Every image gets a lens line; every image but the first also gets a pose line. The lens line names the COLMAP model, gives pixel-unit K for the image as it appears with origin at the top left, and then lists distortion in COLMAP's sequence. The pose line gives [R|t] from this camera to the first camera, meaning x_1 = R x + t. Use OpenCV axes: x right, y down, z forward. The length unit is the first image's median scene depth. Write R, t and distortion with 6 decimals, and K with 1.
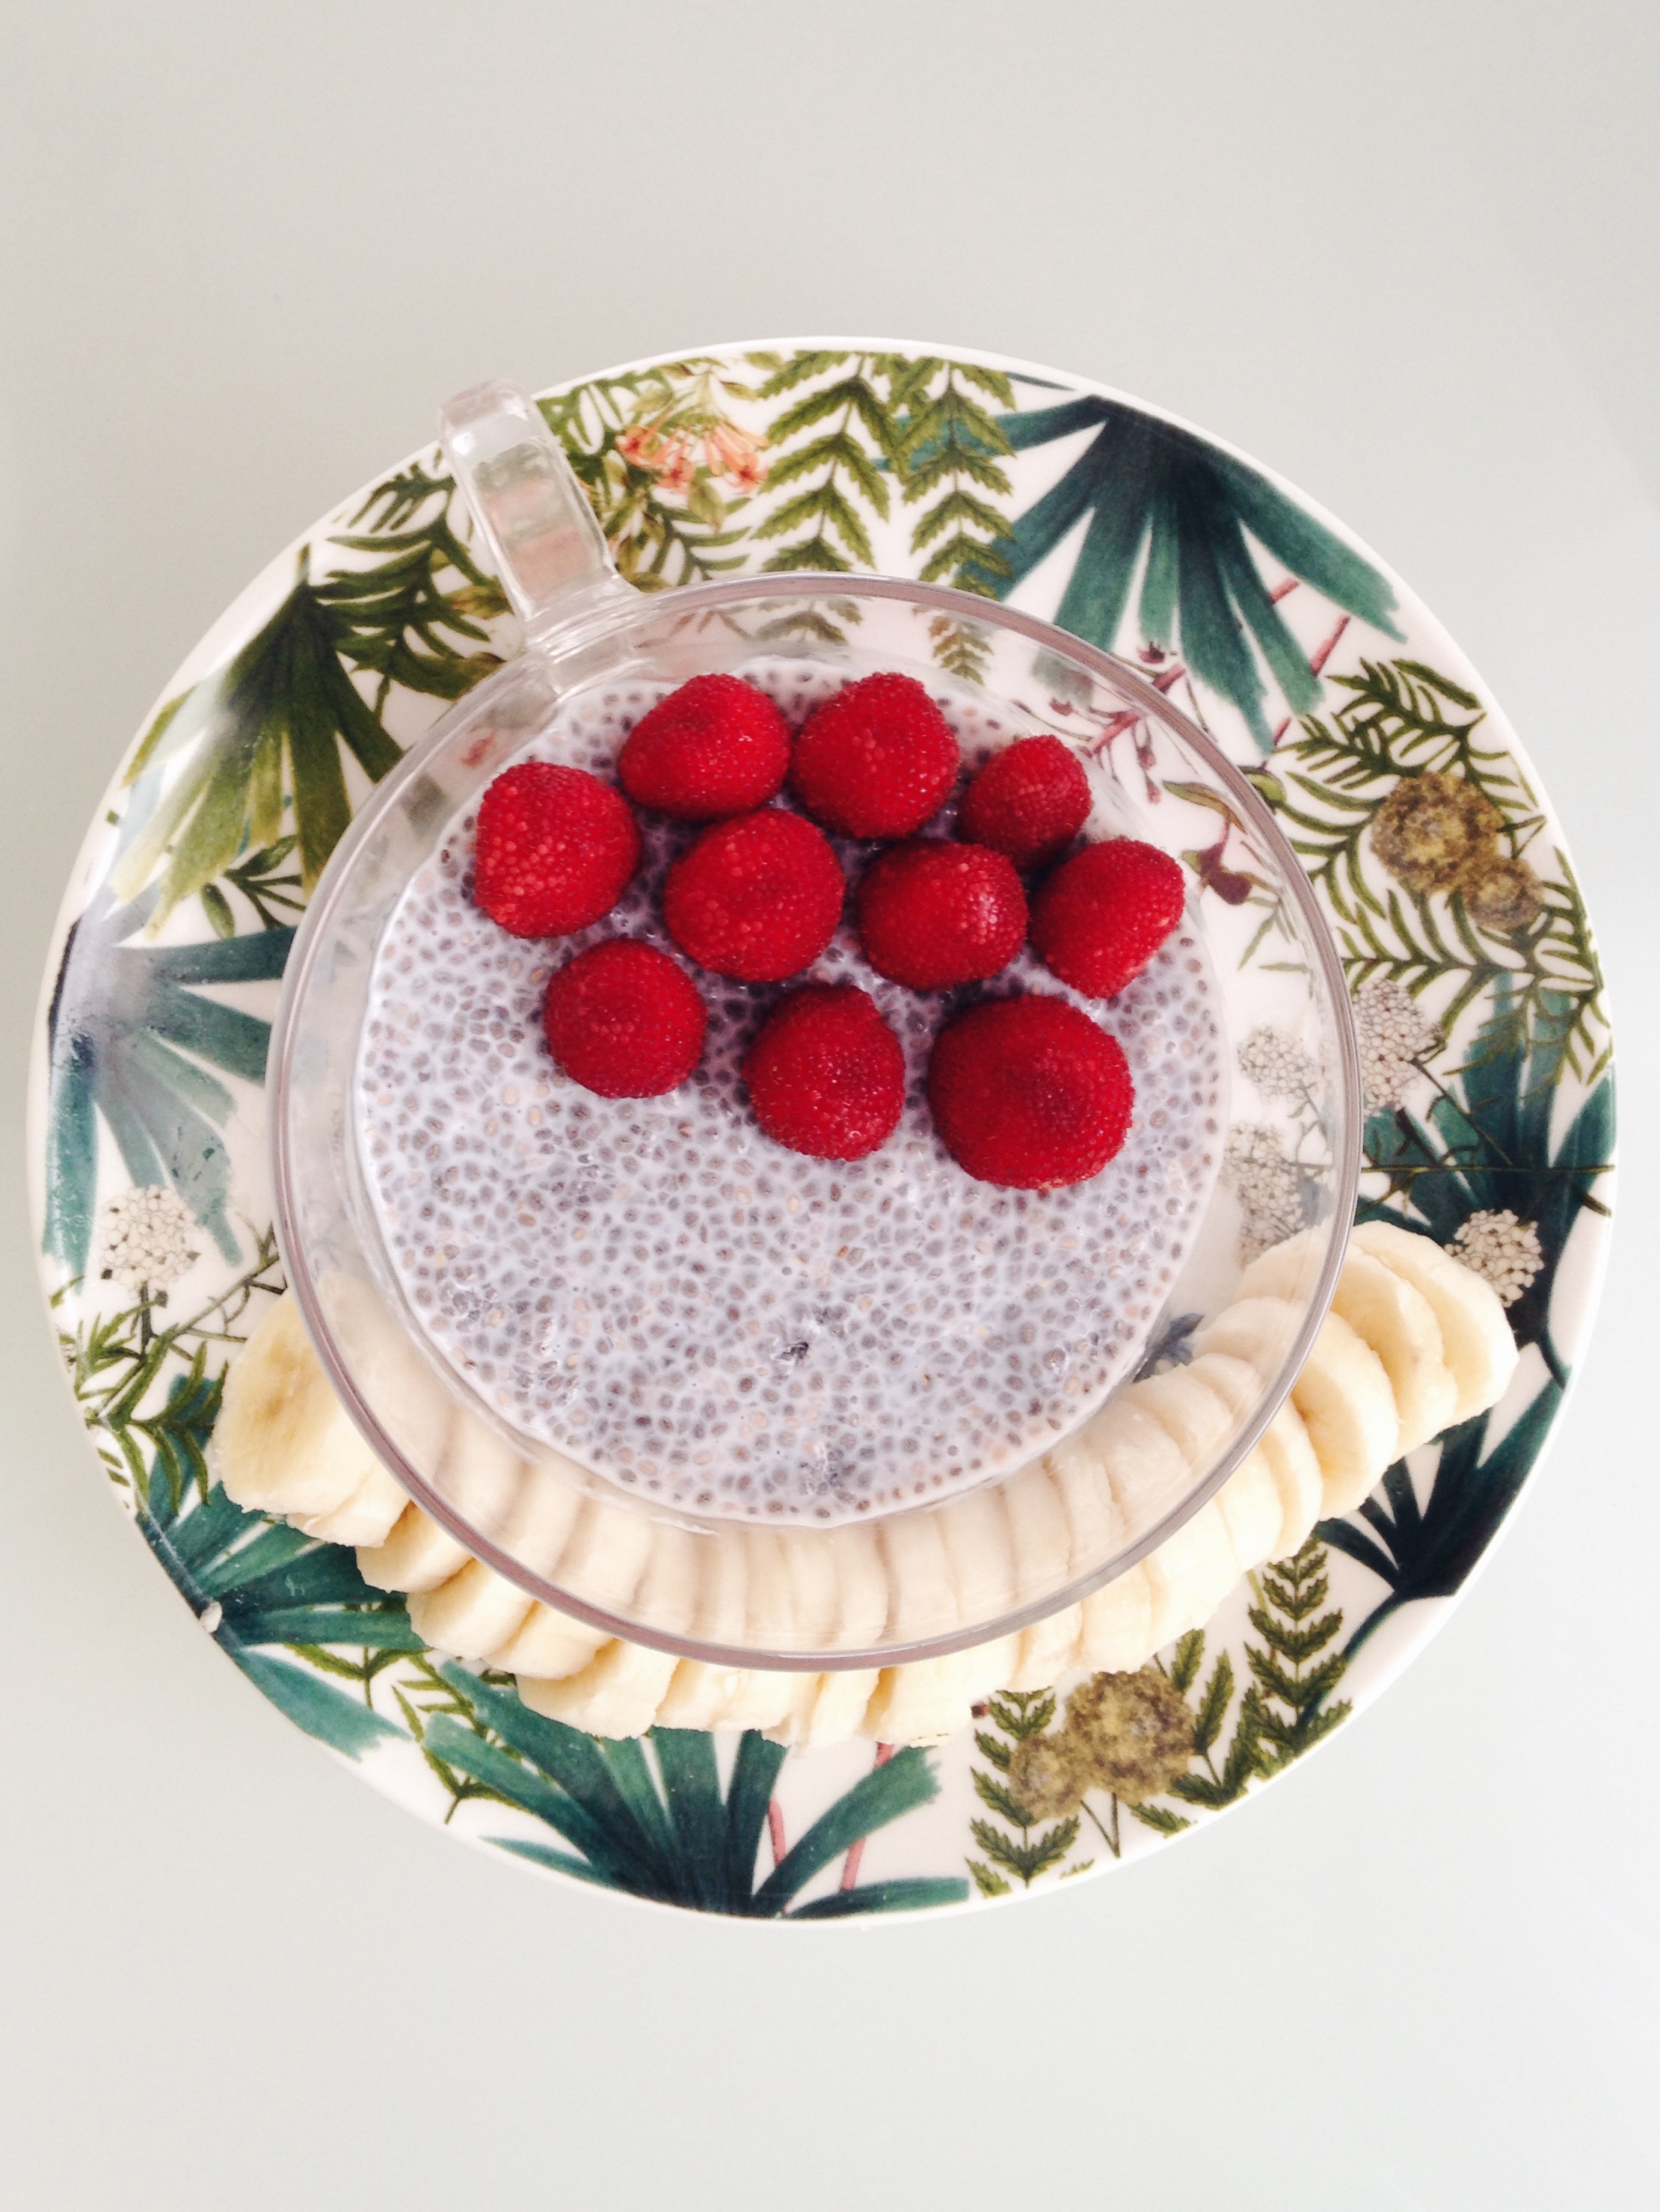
lens RADIAL K [[1941.5, 0, 776.7], [0, 1941.5, 1038.7], [0, 0, 1]] dist [0.232897, -0.425558]
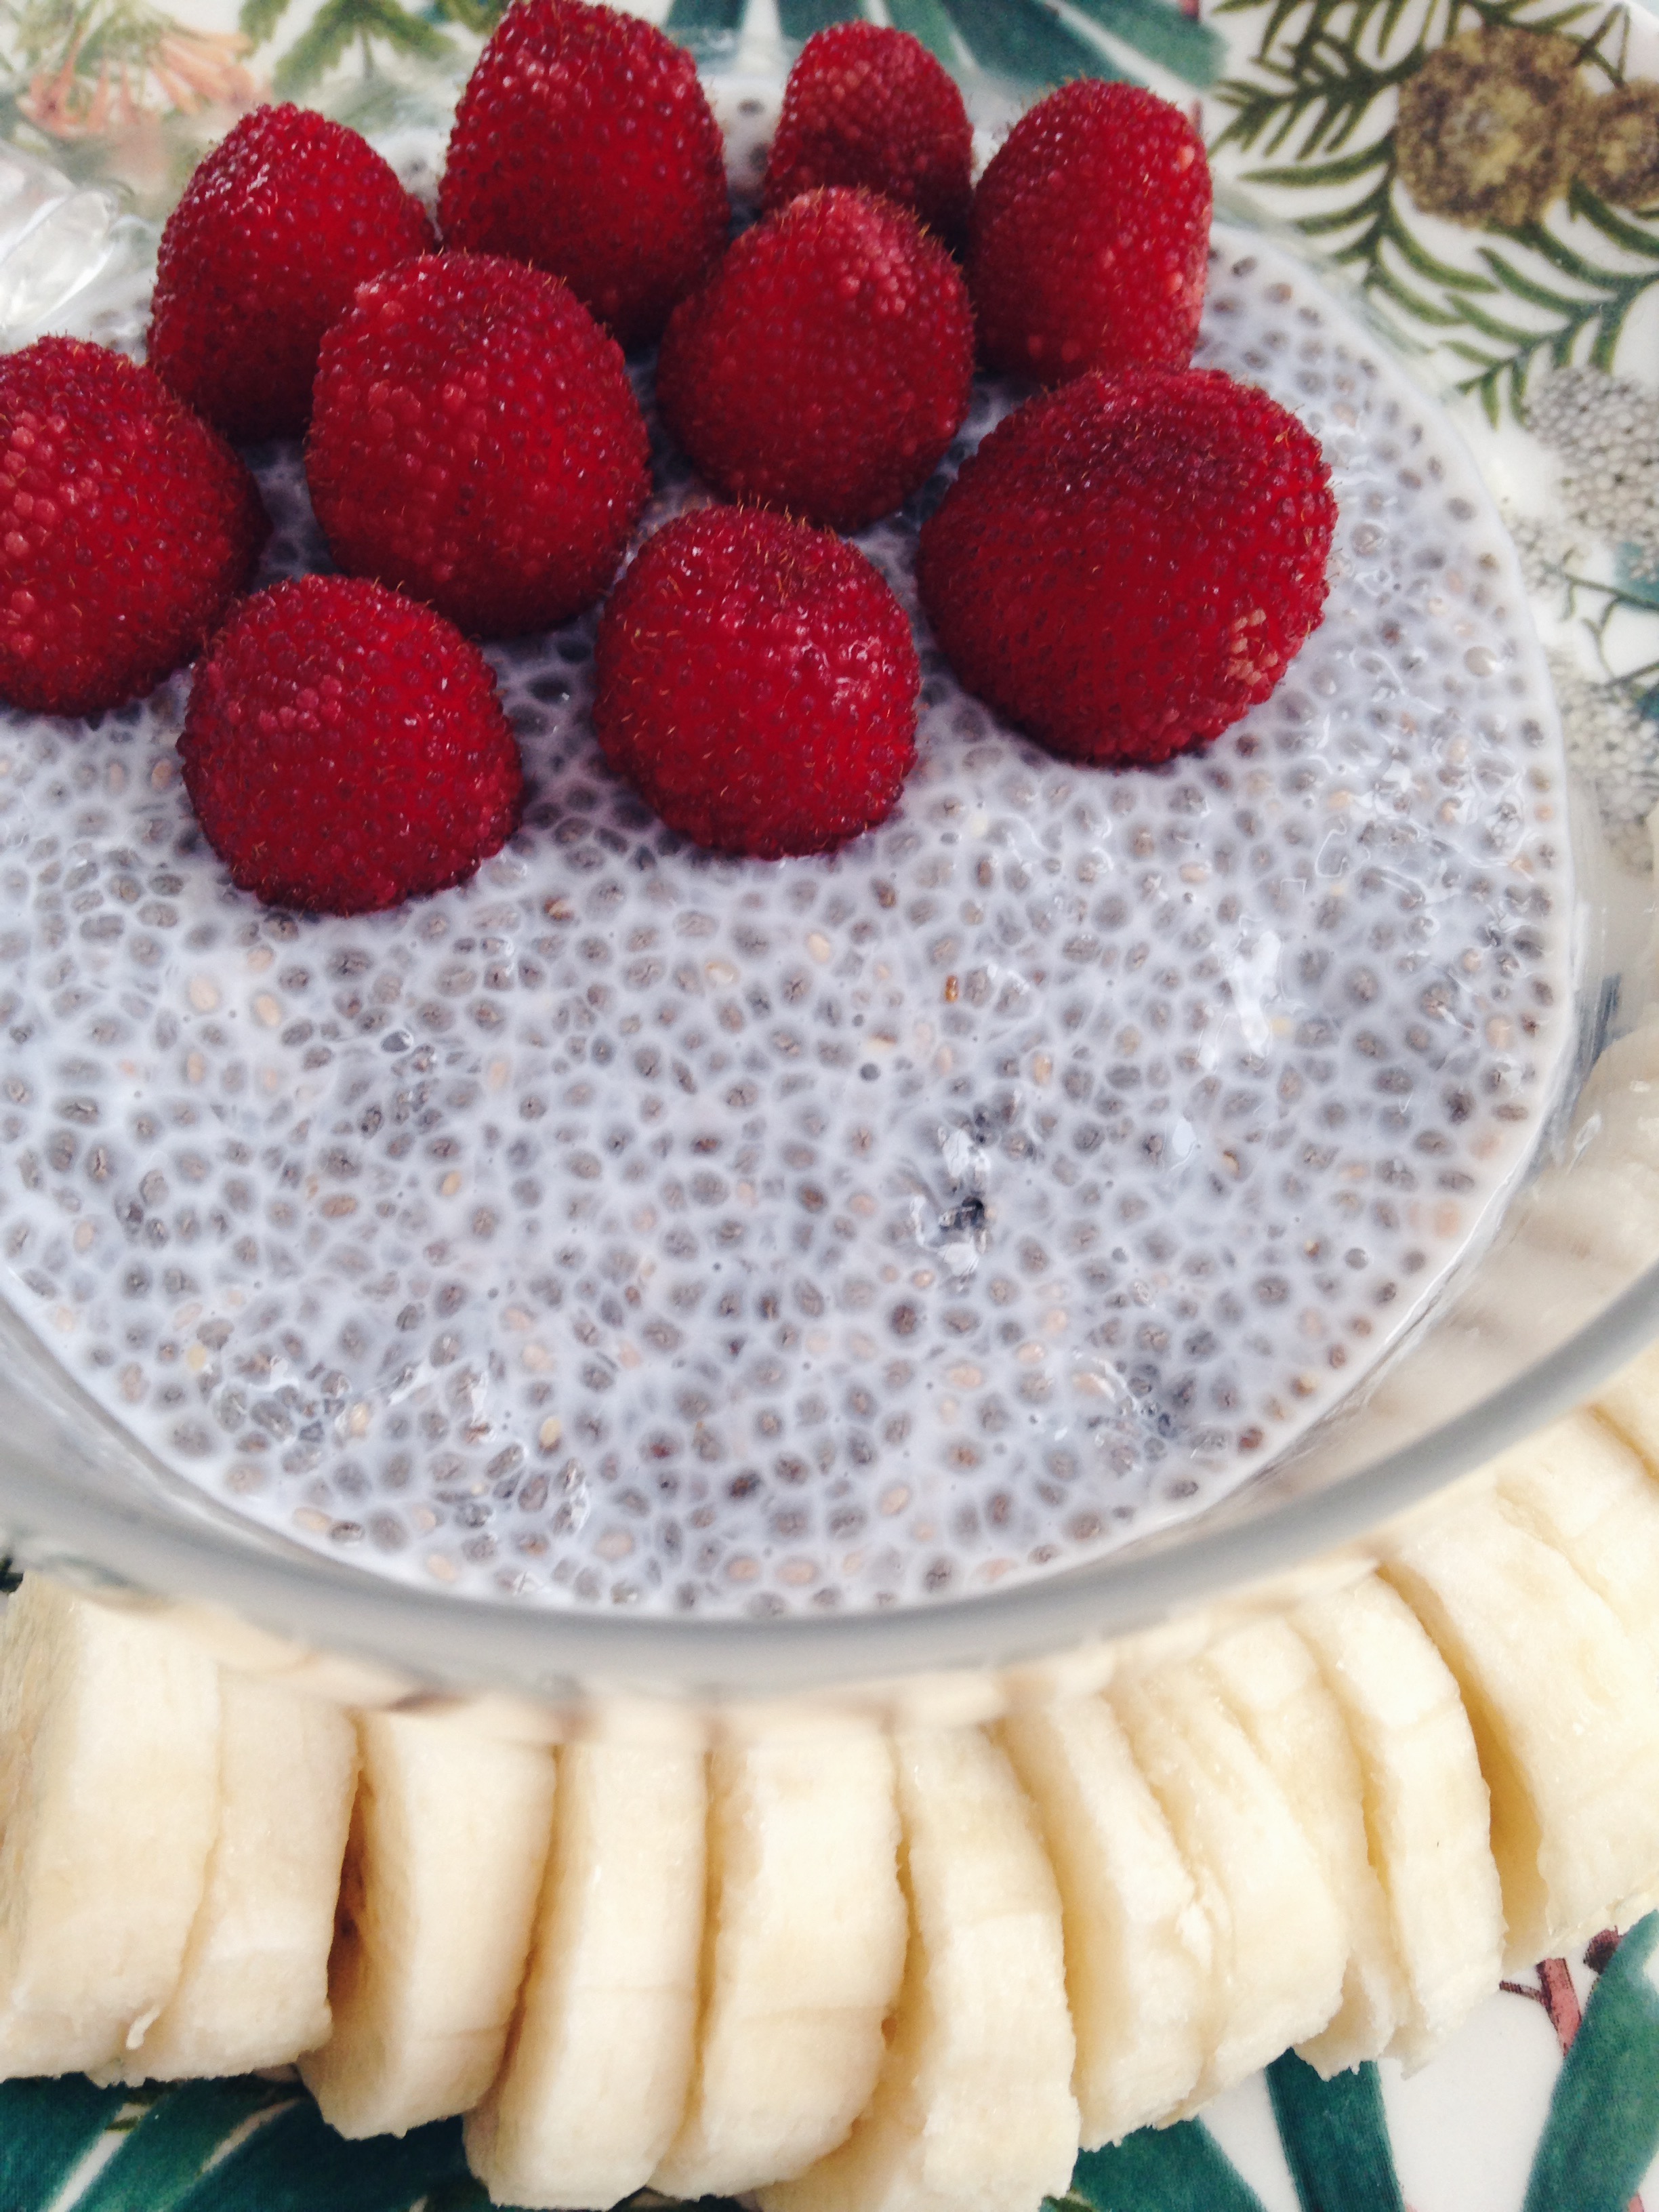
lens RADIAL K [[1941.2, 0, 776.2], [0, 1941.2, 1038.7], [0, 0, 1]] dist [0.232897, -0.425558]
pose [[0.891885, -0.445351, 0.078765, -0.050431], [0.448620, 0.849123, -0.278803, 0.237180], [0.057283, 0.283996, 0.957113, 0.520968]]
